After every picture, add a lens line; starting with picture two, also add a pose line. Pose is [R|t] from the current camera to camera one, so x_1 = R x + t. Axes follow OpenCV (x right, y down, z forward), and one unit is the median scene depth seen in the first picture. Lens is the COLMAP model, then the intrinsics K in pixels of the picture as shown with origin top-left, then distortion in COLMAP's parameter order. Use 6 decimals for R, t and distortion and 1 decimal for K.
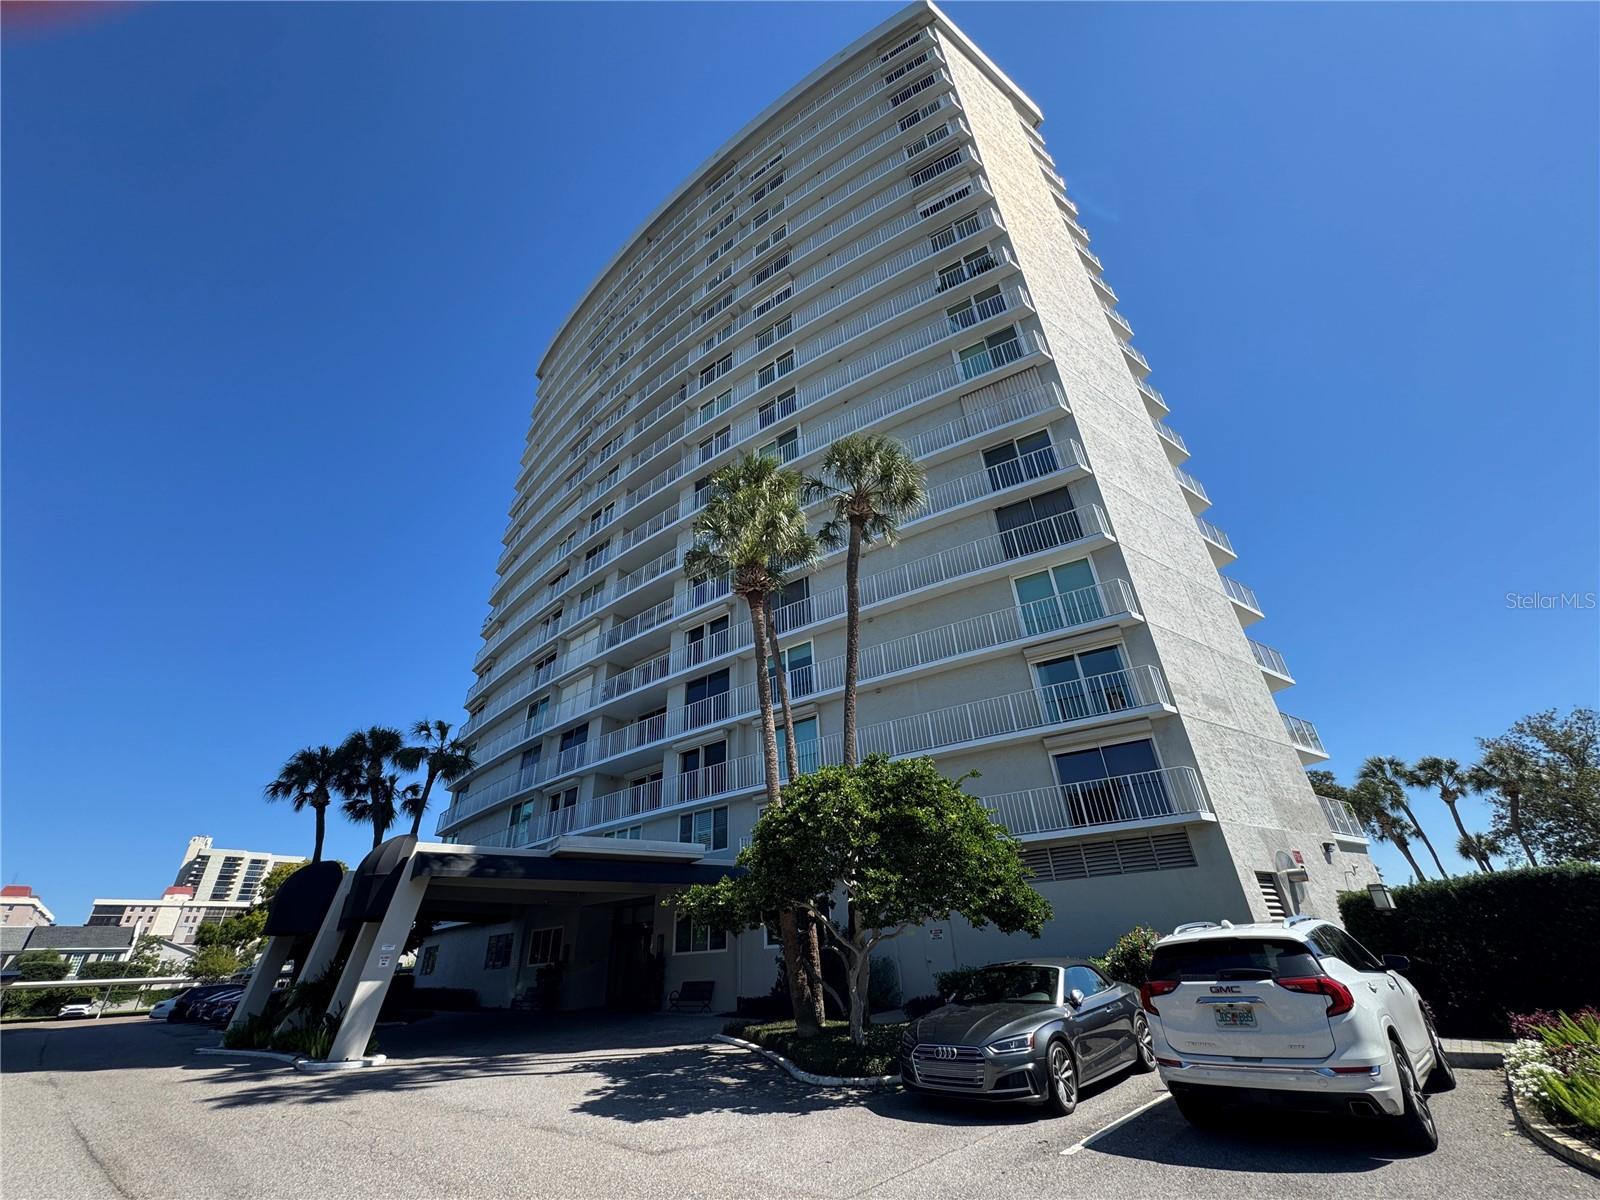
lens RADIAL K [[646.0, 0, 796.9], [0, 646.0, 597.3], [0, 0, 1]] dist [-0.000837, -0.000080]
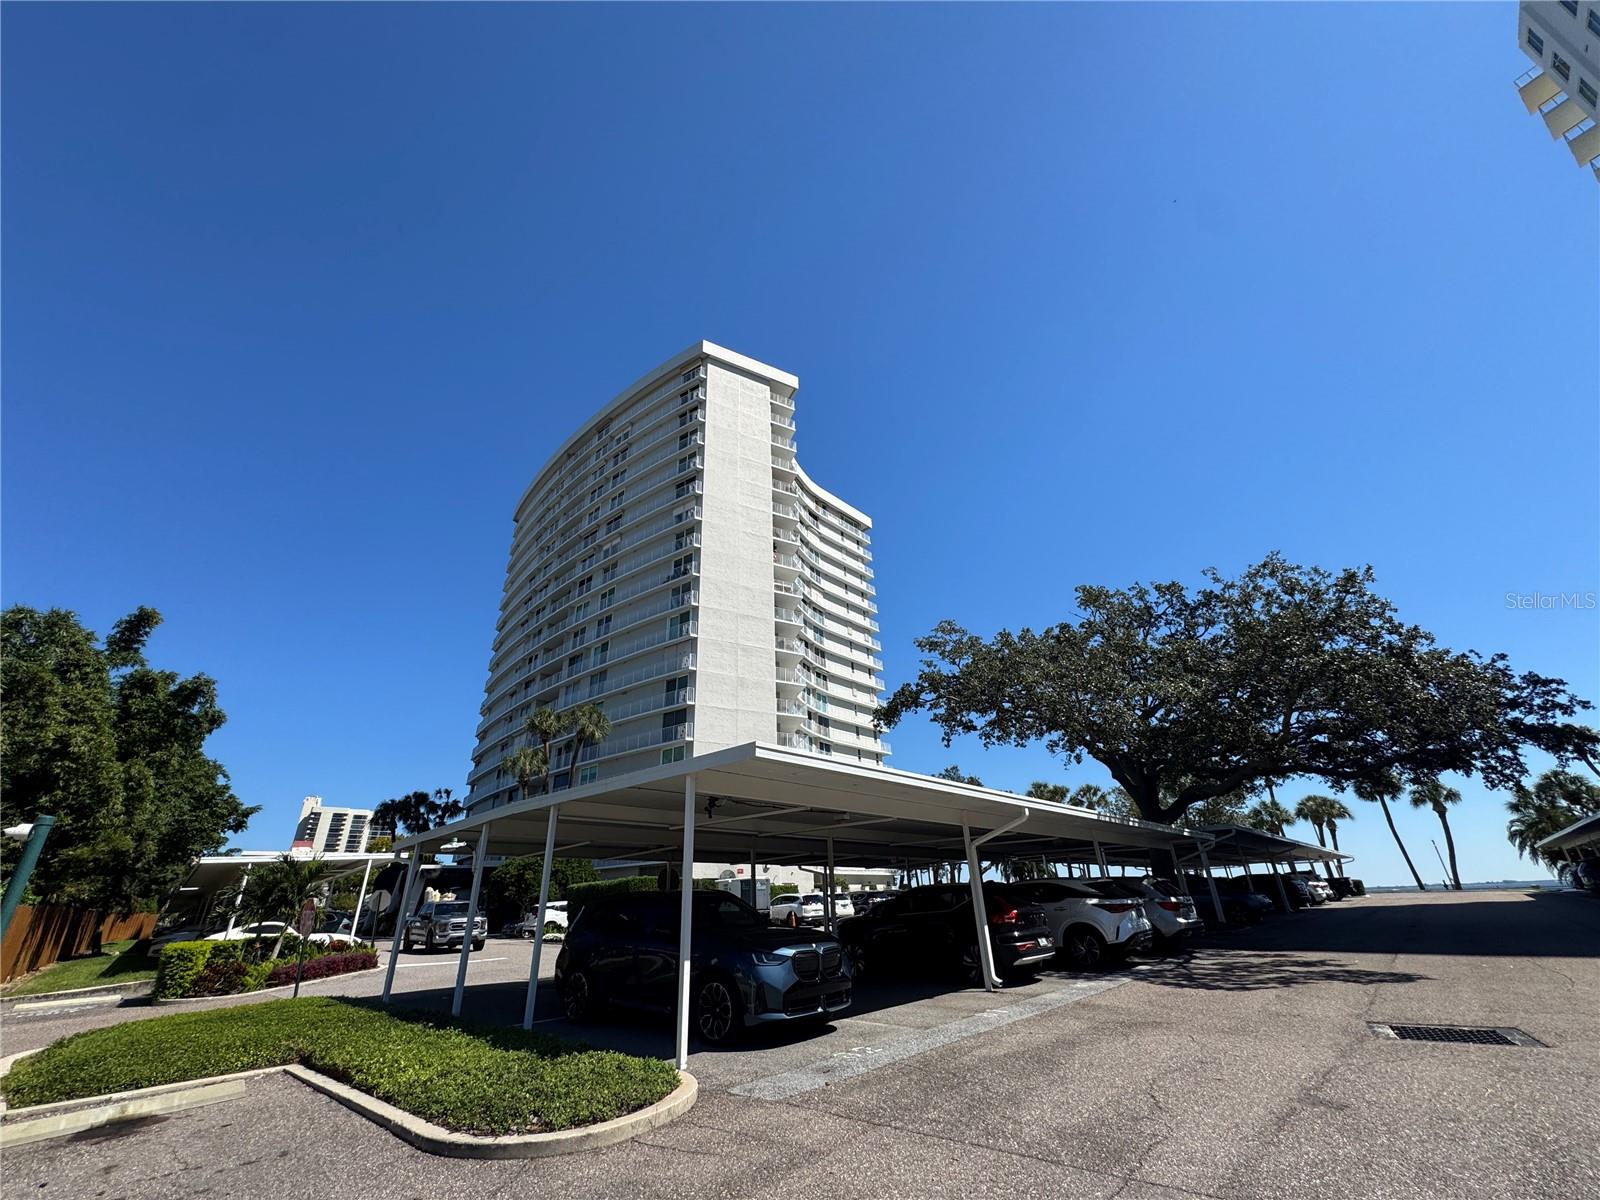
lens RADIAL K [[642.4, 0, 800.0], [0, 642.4, 600.0], [0, 0, 1]] dist [-0.002878, 0.000098]
pose [[0.996921, -0.029057, -0.072830, 0.485237], [0.034528, 0.996583, 0.075032, -0.348501], [0.070401, -0.077316, 0.994518, -0.589961]]
